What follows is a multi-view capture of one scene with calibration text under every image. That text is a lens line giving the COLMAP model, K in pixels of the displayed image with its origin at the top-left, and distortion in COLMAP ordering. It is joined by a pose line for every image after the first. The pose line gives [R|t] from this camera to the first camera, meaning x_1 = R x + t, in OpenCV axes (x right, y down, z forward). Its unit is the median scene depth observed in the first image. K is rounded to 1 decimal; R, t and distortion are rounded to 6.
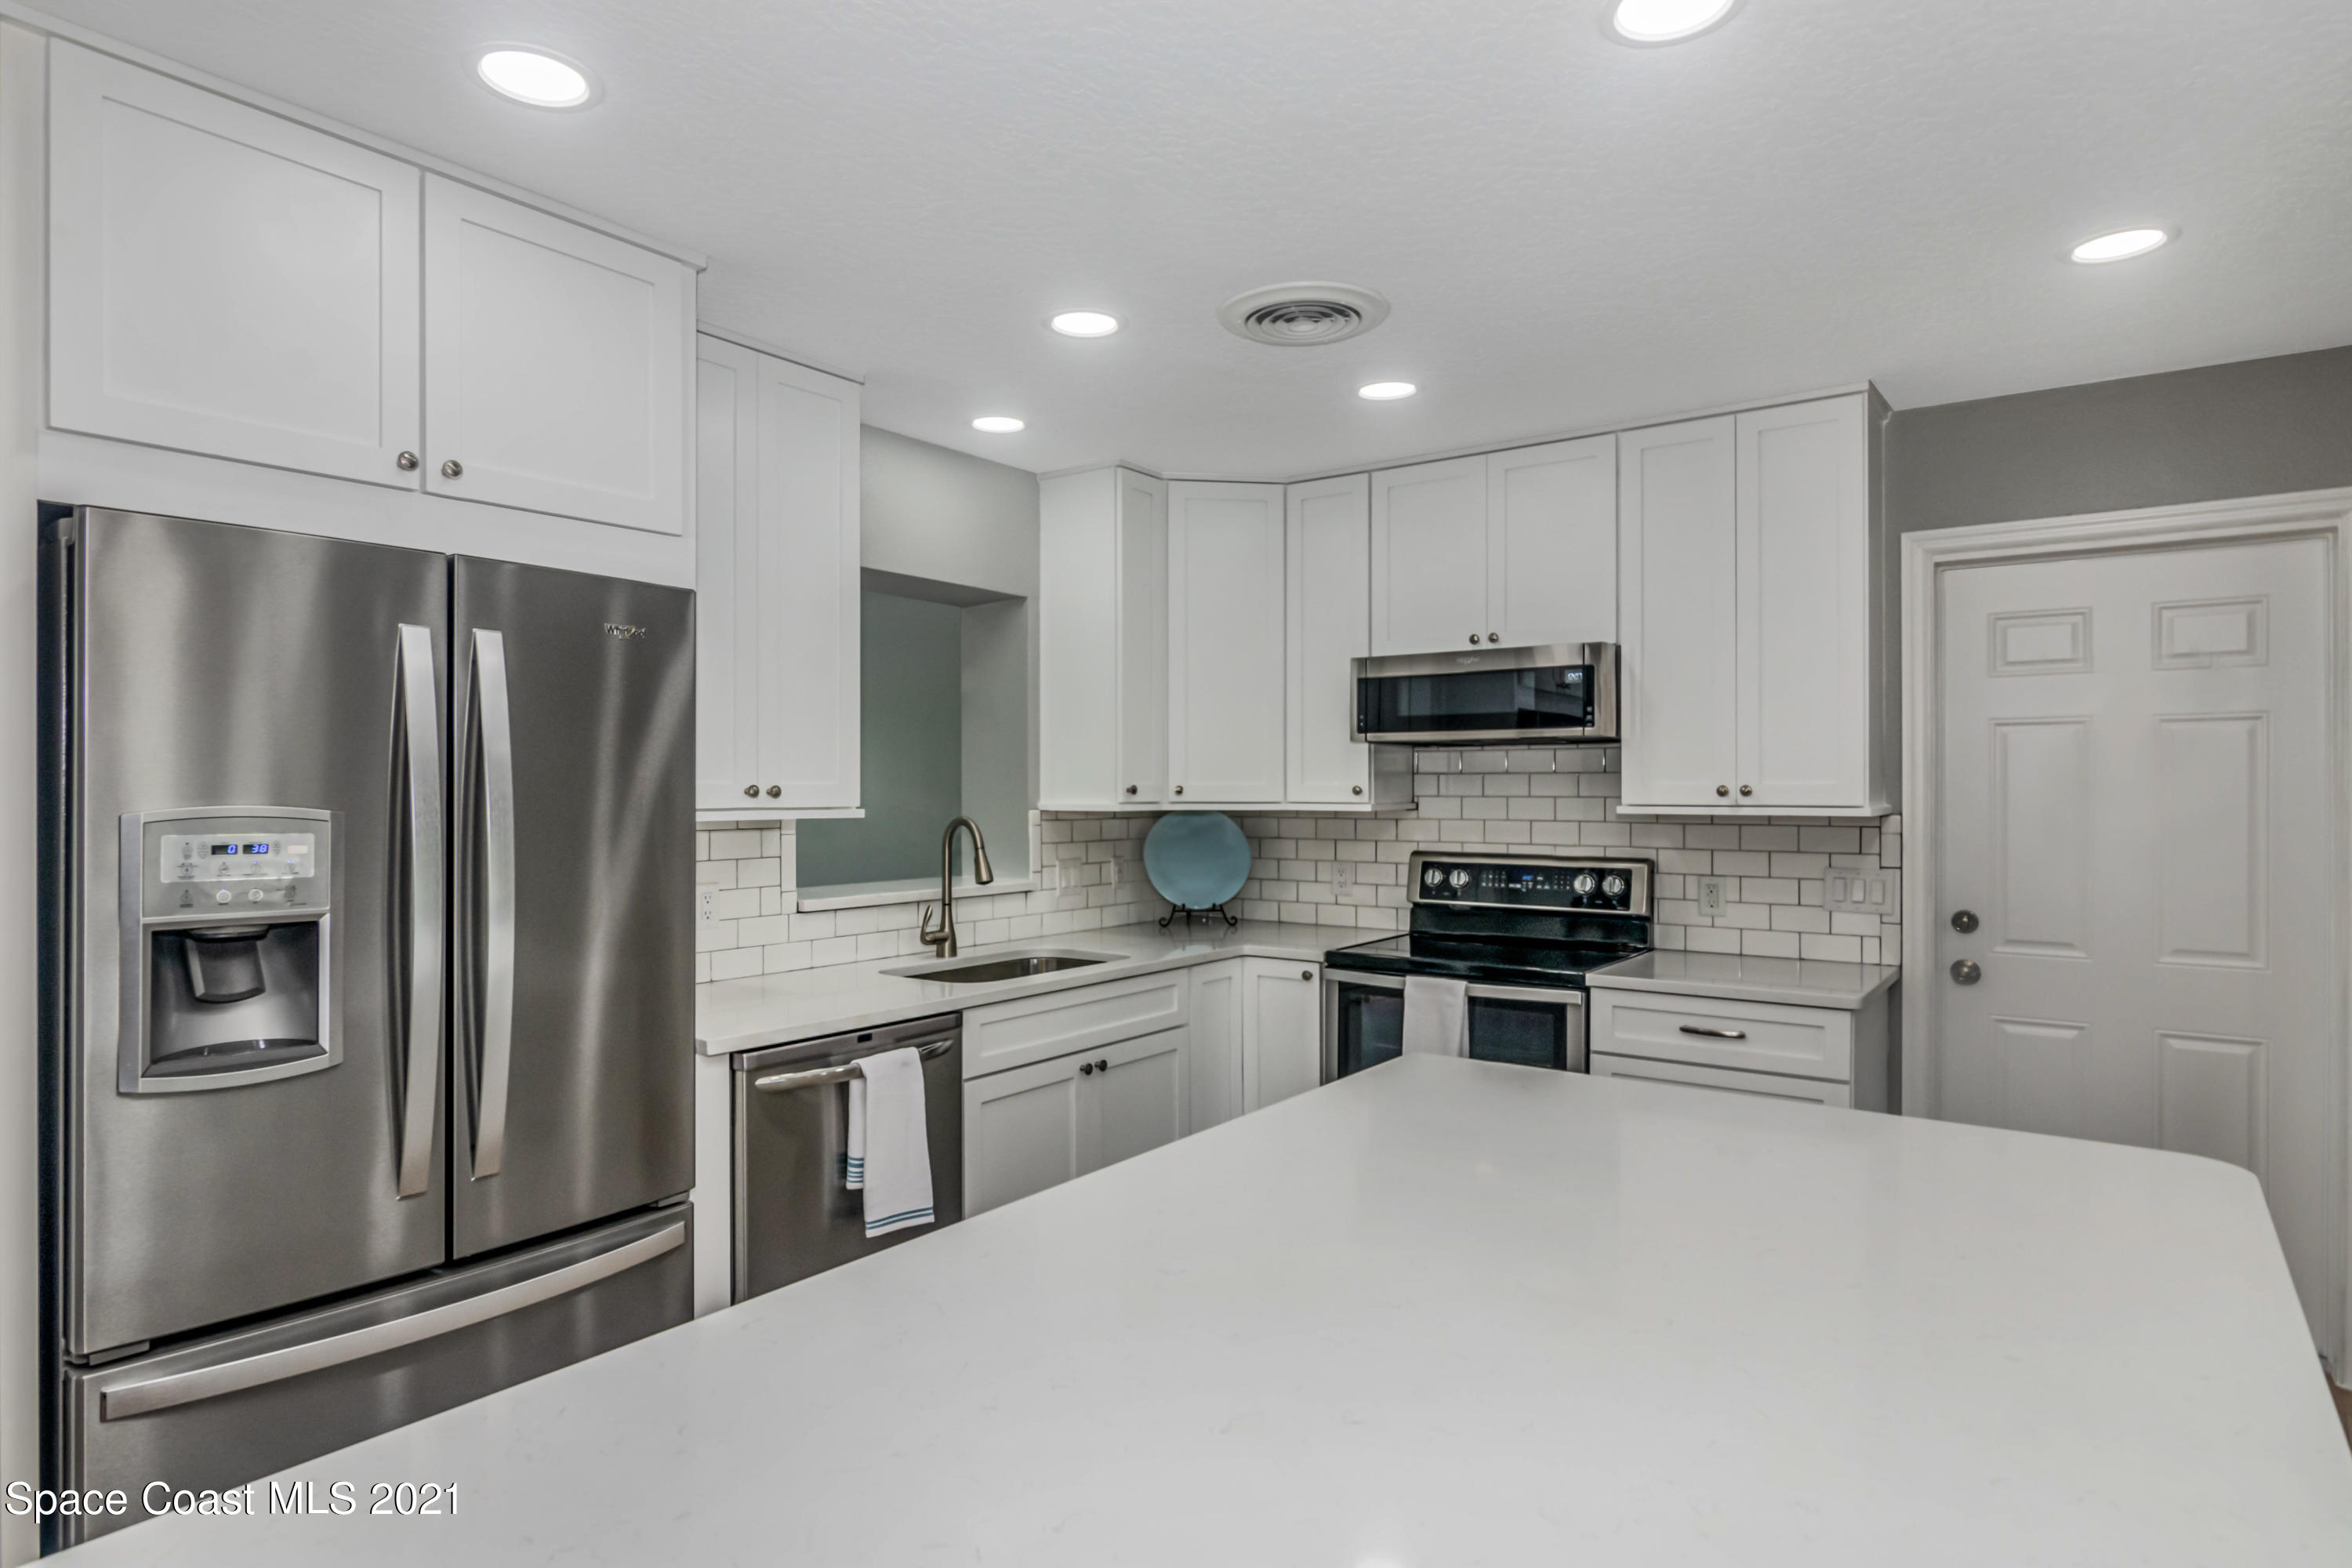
lens RADIAL K [[1312.2, 0, 1146.7], [0, 1312.2, 788.6], [0, 0, 1]] dist [-0.003614, -0.000431]
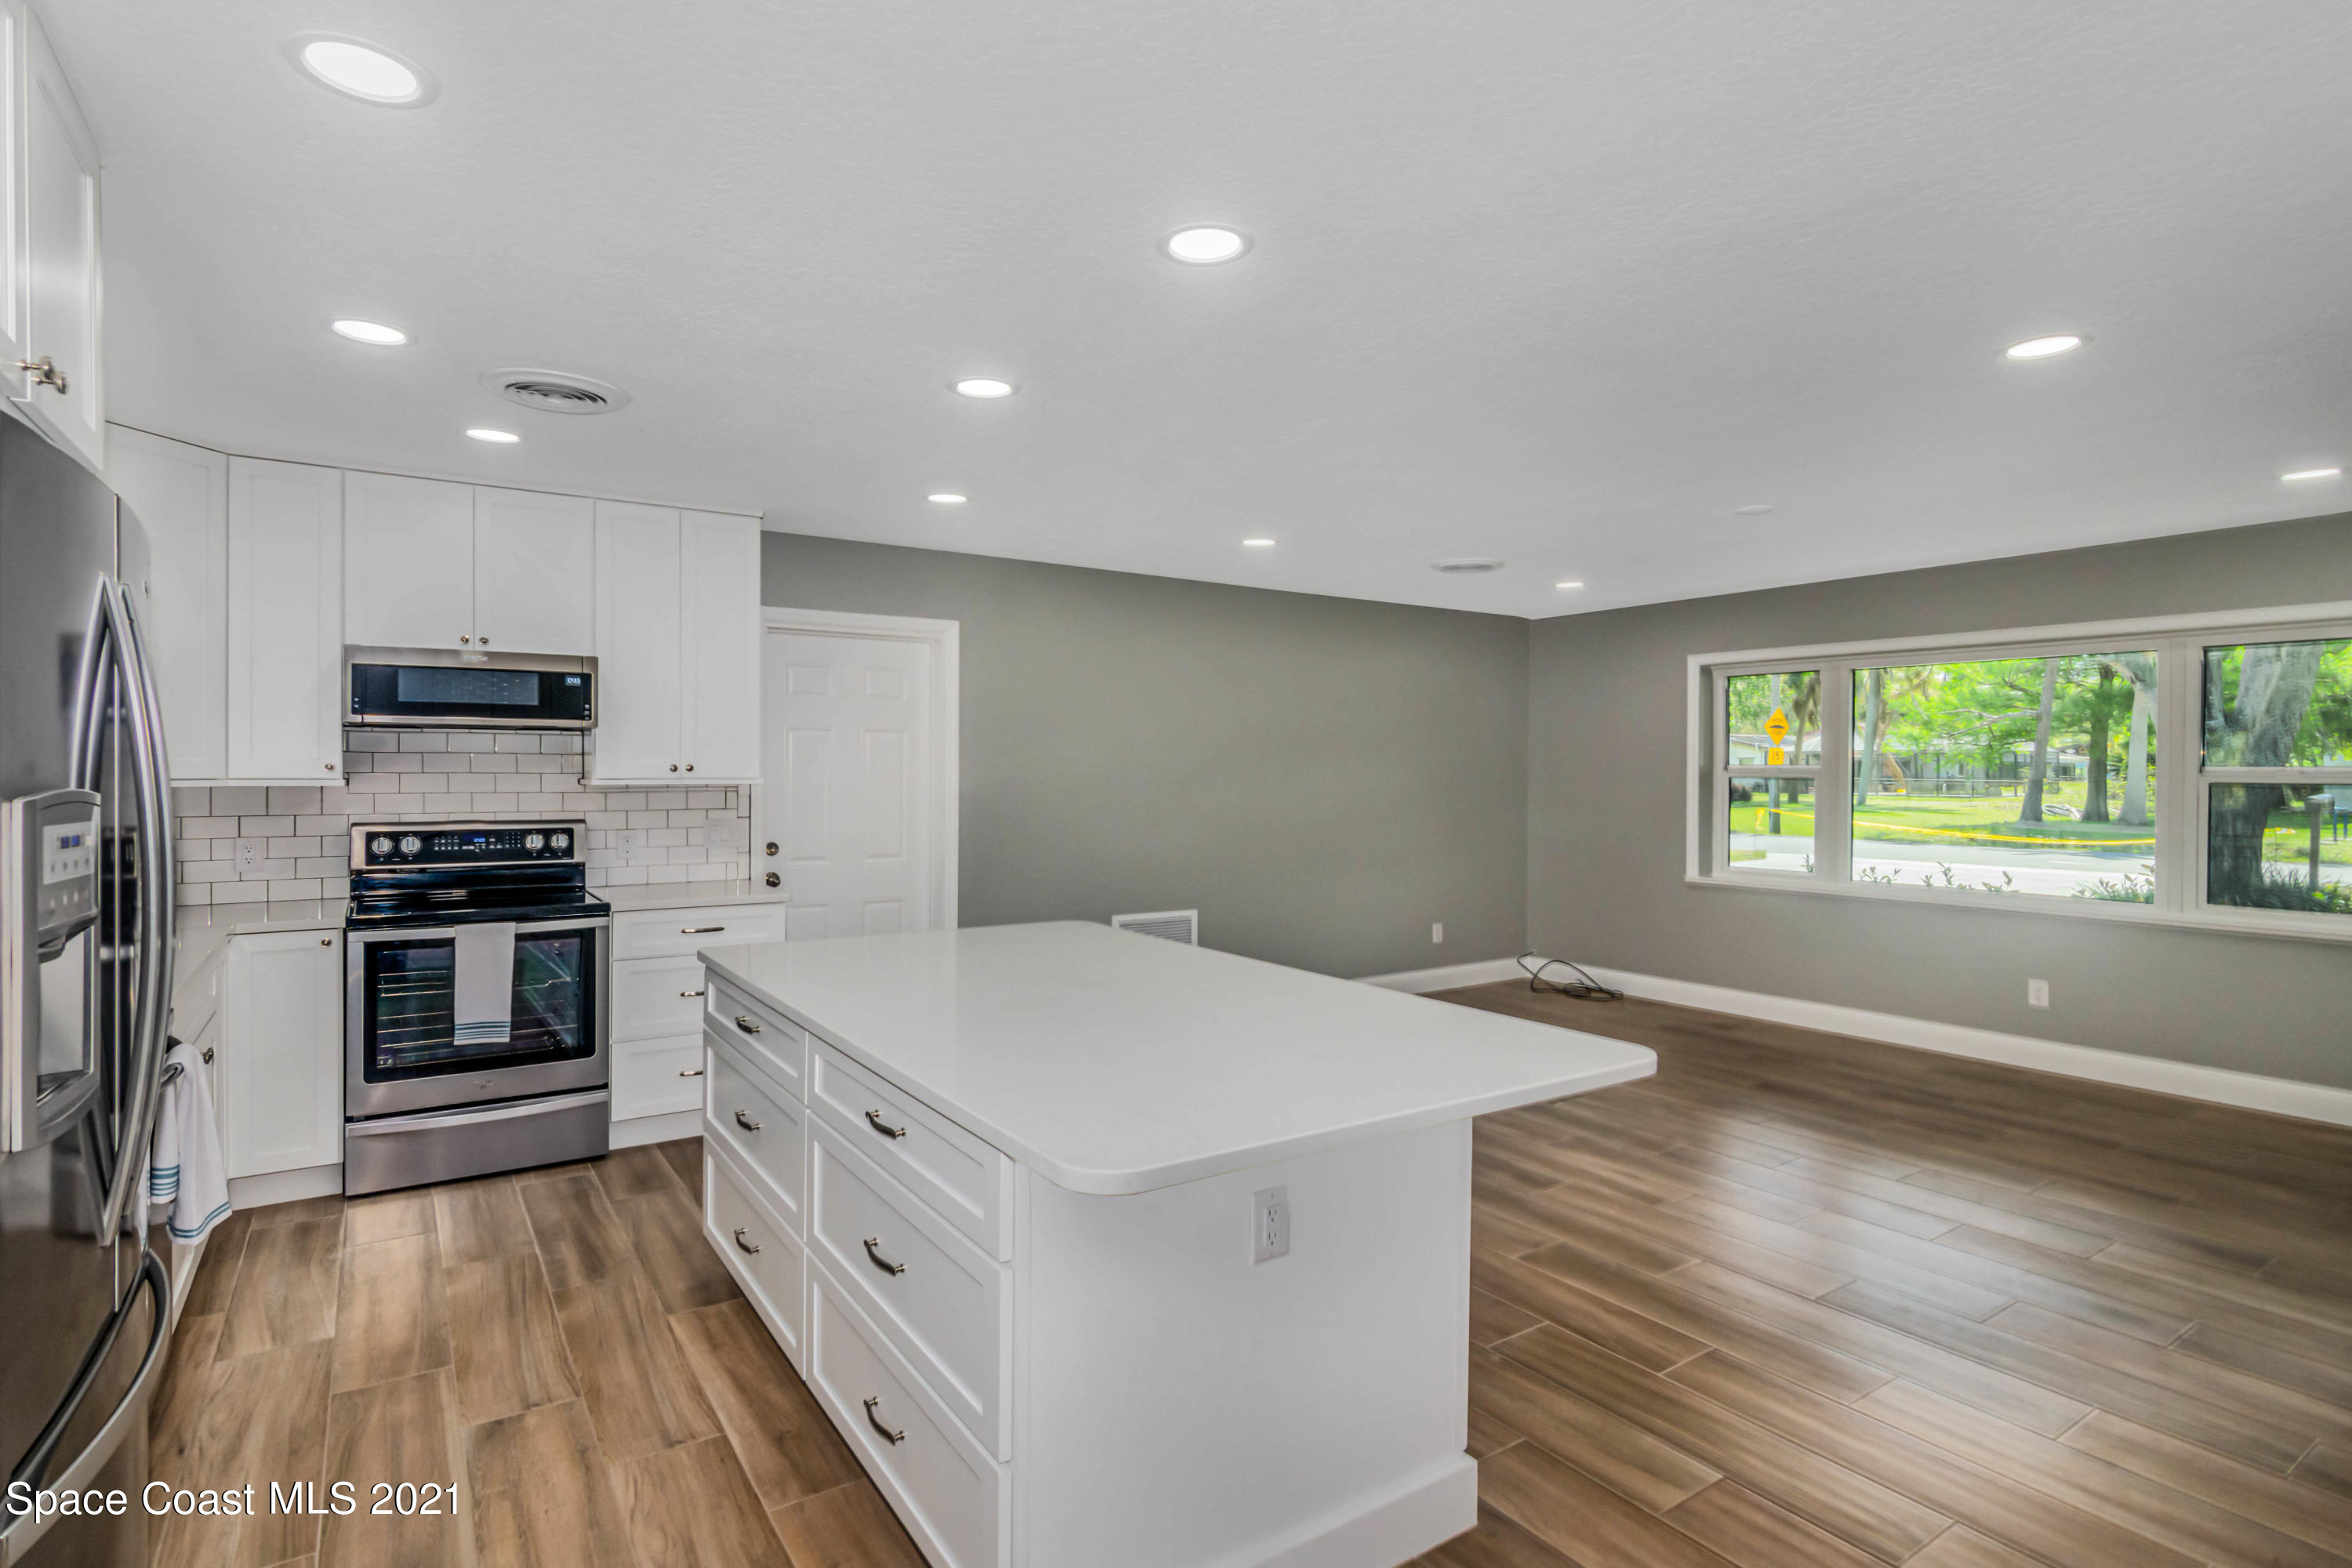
lens RADIAL K [[1184.3, 0, 1162.0], [0, 1184.3, 778.3], [0, 0, 1]] dist [-0.004207, 0.000407]
pose [[0.342552, -0.009822, 0.939448, -0.561513], [-0.003102, 0.999928, 0.011585, -0.003630], [-0.939494, -0.006883, 0.342497, 0.043615]]
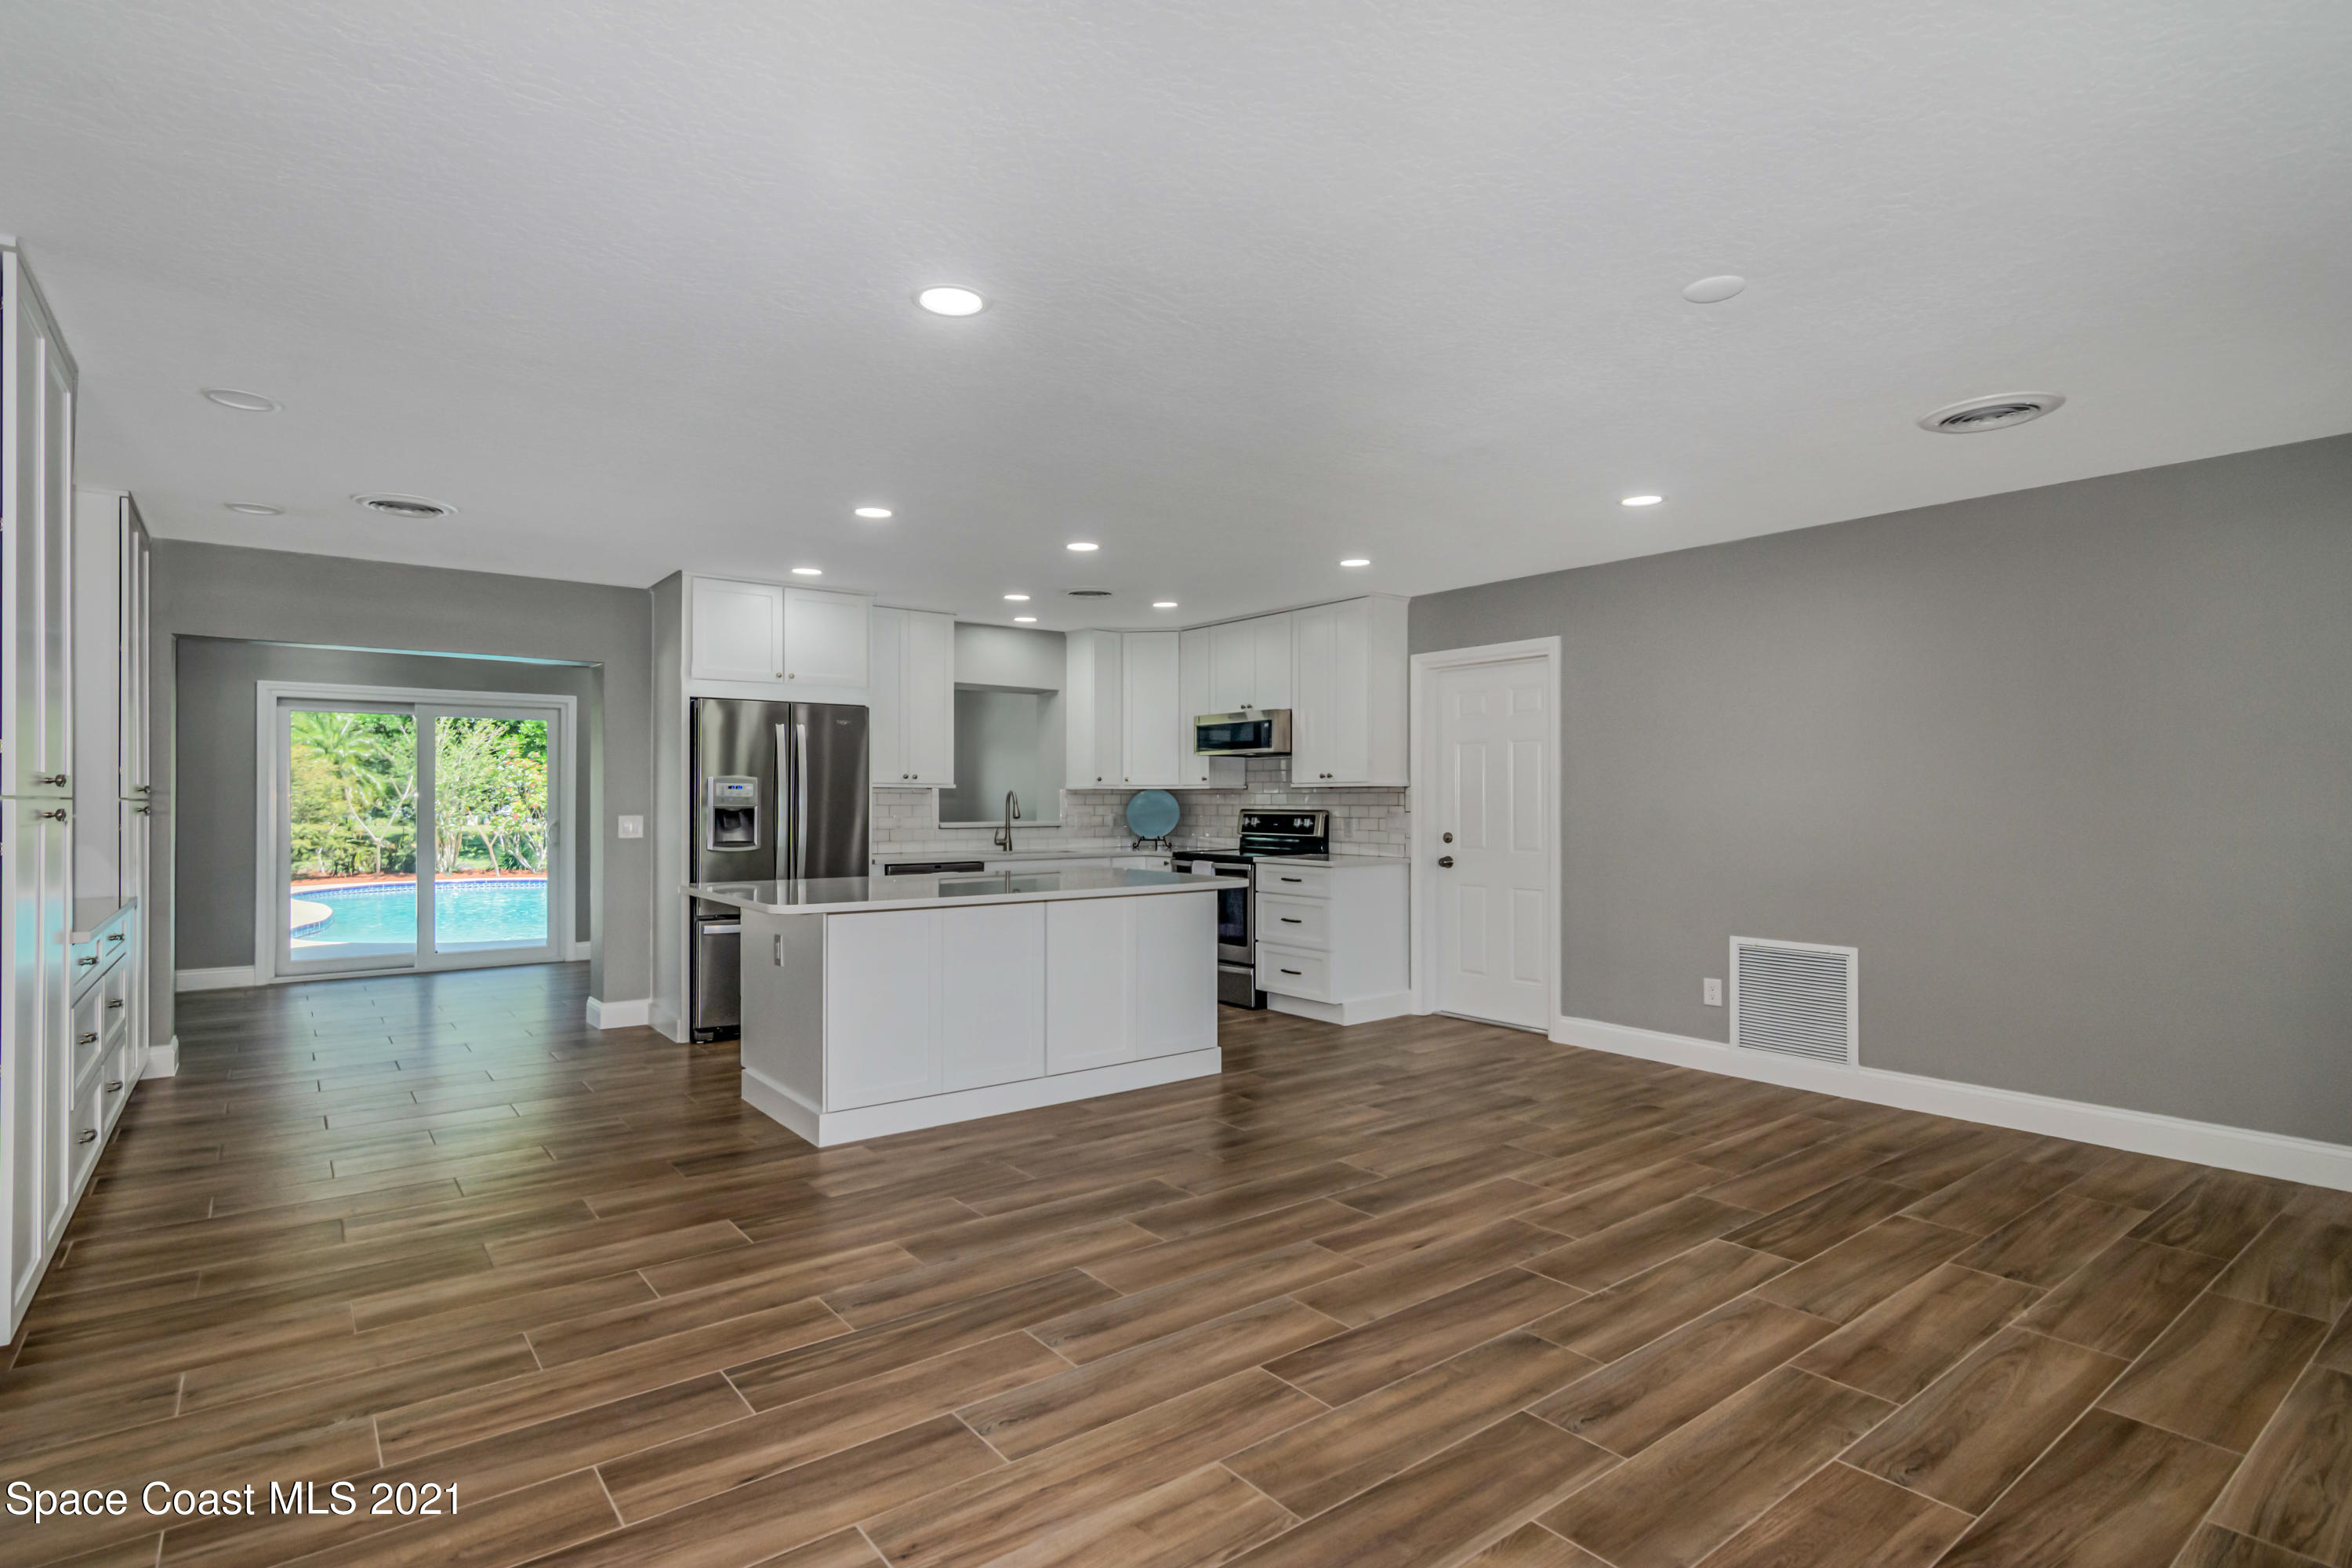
lens RADIAL K [[1157.5, 0, 1137.9], [0, 1157.5, 791.9], [0, 0, 1]] dist [-0.004703, -0.000205]
pose [[0.957099, -0.003380, -0.289743, 0.659721], [0.000681, 0.999955, -0.009416, 0.043659], [0.289762, 0.008815, 0.957058, -0.882469]]
